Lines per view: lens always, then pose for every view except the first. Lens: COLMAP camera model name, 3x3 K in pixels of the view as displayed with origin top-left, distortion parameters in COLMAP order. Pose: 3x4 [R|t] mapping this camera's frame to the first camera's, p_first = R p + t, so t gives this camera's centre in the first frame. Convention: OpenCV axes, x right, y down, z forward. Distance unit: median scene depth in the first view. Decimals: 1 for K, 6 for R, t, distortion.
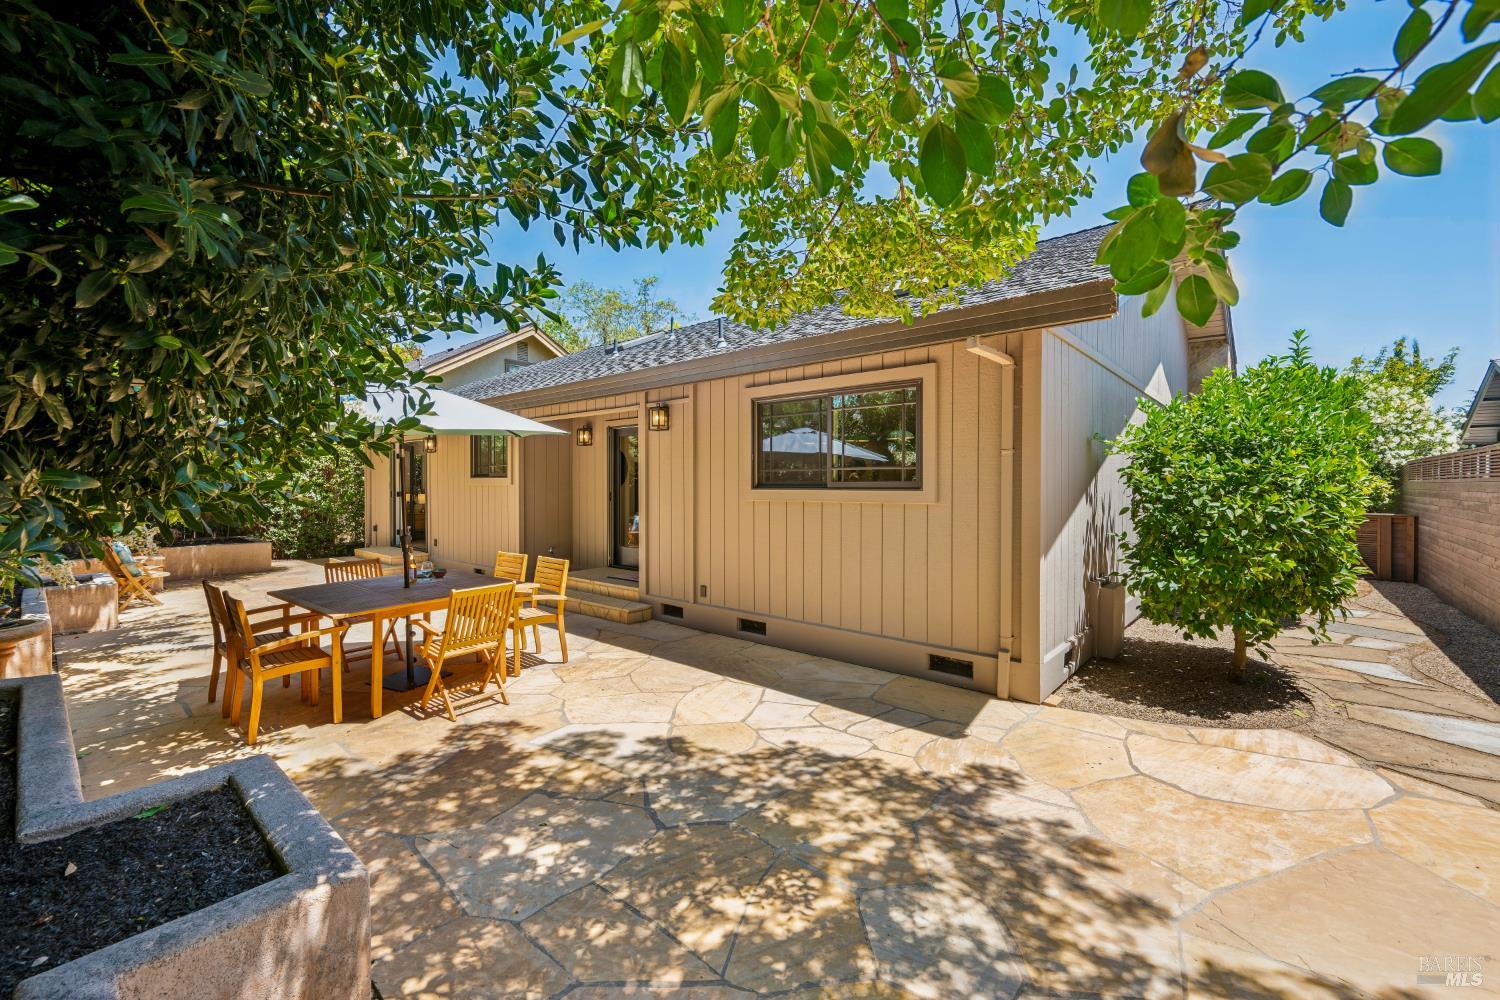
lens RADIAL K [[629.4, 0, 748.6], [0, 629.4, 488.1], [0, 0, 1]] dist [-0.002006, -0.000225]
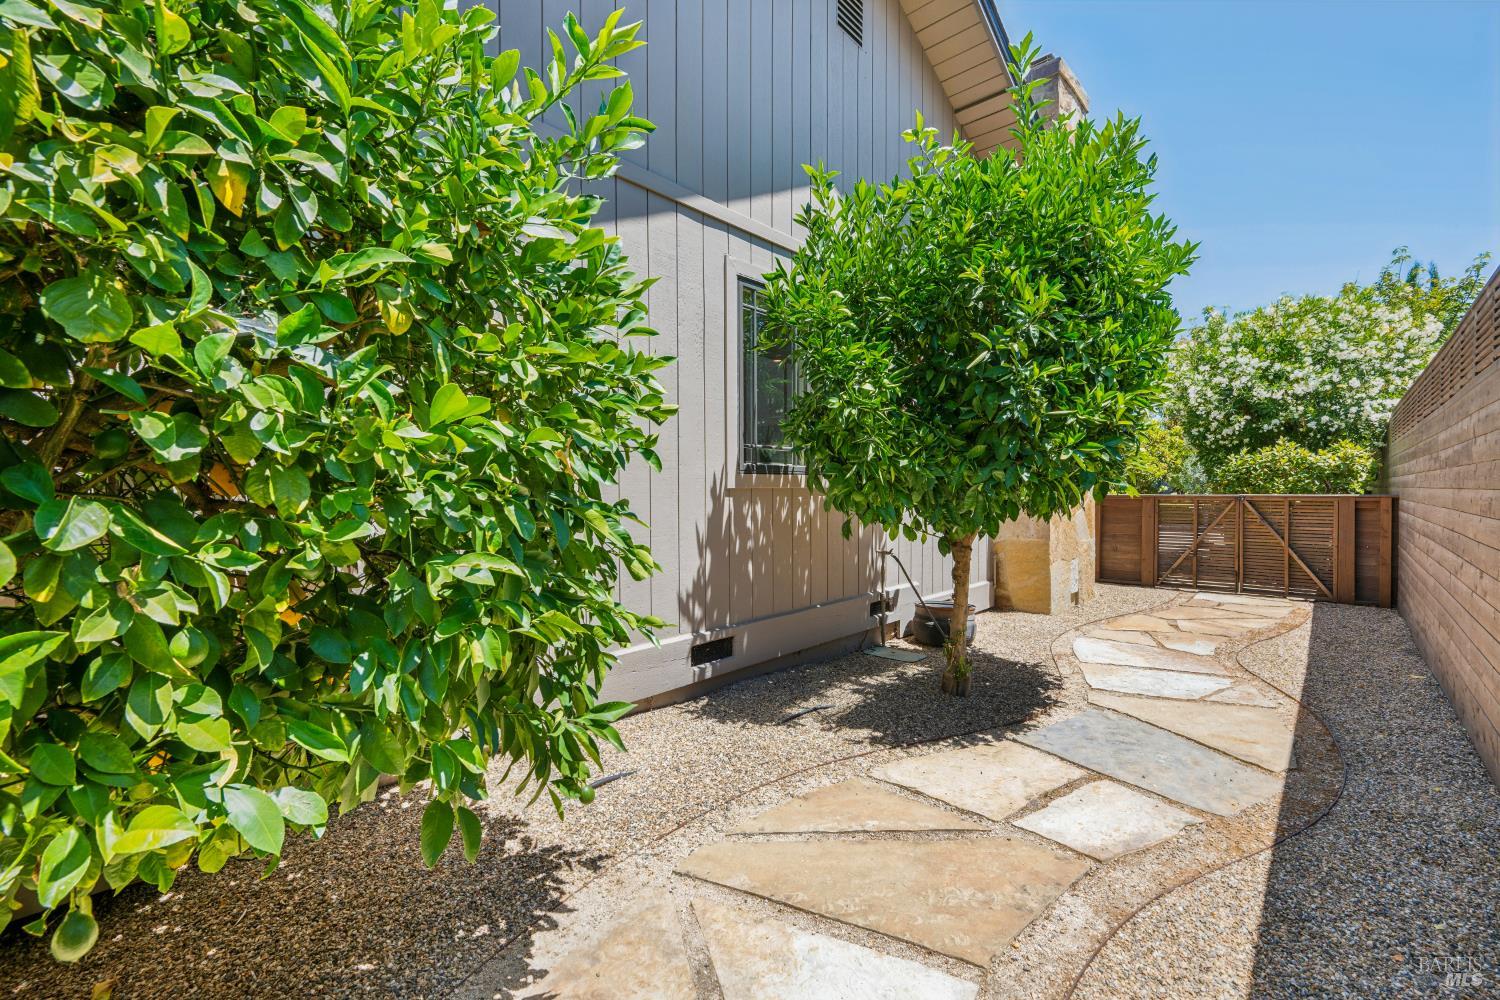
lens RADIAL K [[629.4, 0, 748.1], [0, 629.4, 496.3], [0, 0, 1]] dist [-0.002006, -0.000225]
pose [[0.999059, 0.002396, -0.043294, 0.411173], [-0.001952, 0.999945, 0.010292, 0.034016], [0.043316, -0.010198, 0.999009, 0.326009]]
